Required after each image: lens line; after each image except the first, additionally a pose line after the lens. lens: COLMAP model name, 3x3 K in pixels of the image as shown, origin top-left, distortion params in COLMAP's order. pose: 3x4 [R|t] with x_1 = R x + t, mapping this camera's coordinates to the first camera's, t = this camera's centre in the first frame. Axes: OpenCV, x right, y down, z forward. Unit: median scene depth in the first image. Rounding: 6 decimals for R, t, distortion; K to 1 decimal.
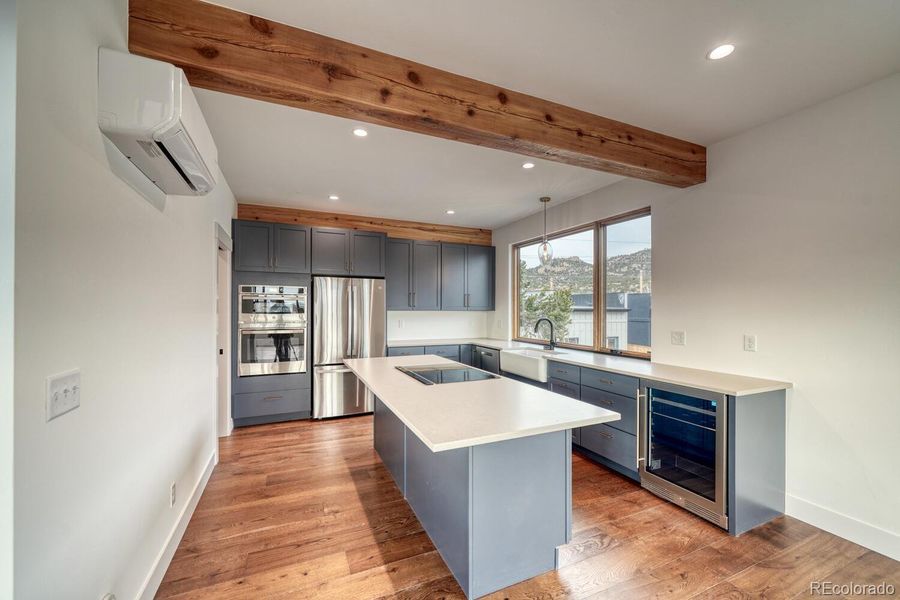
lens RADIAL K [[362.6, 0, 448.1], [0, 362.6, 305.7], [0, 0, 1]] dist [-0.001879, 0.000007]
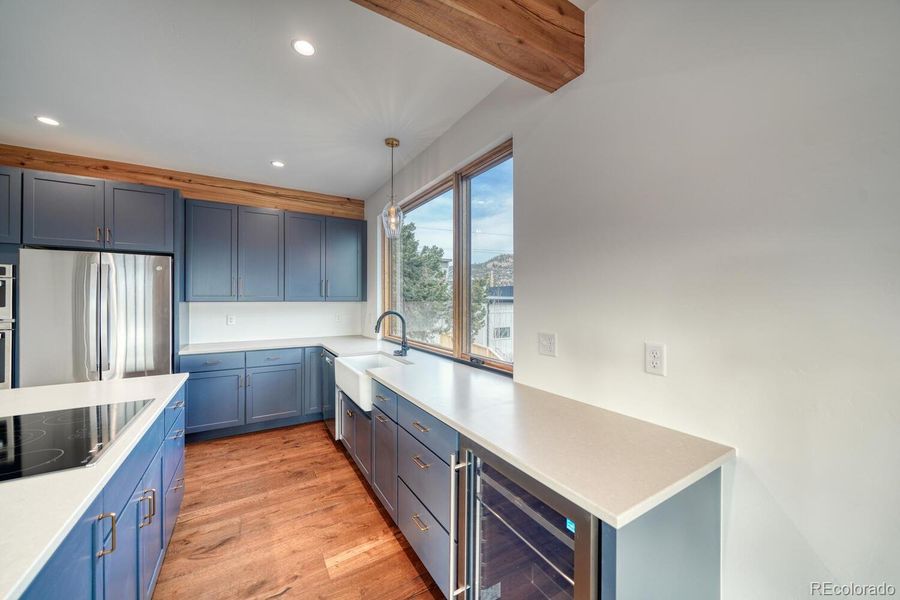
lens RADIAL K [[331.8, 0, 451.2], [0, 331.8, 299.5], [0, 0, 1]] dist [-0.009045, -0.000033]
pose [[0.990803, -0.006320, 0.135168, 0.254934], [0.005368, 0.999958, 0.007403, 0.006781], [-0.135209, -0.006609, 0.990795, 0.302220]]
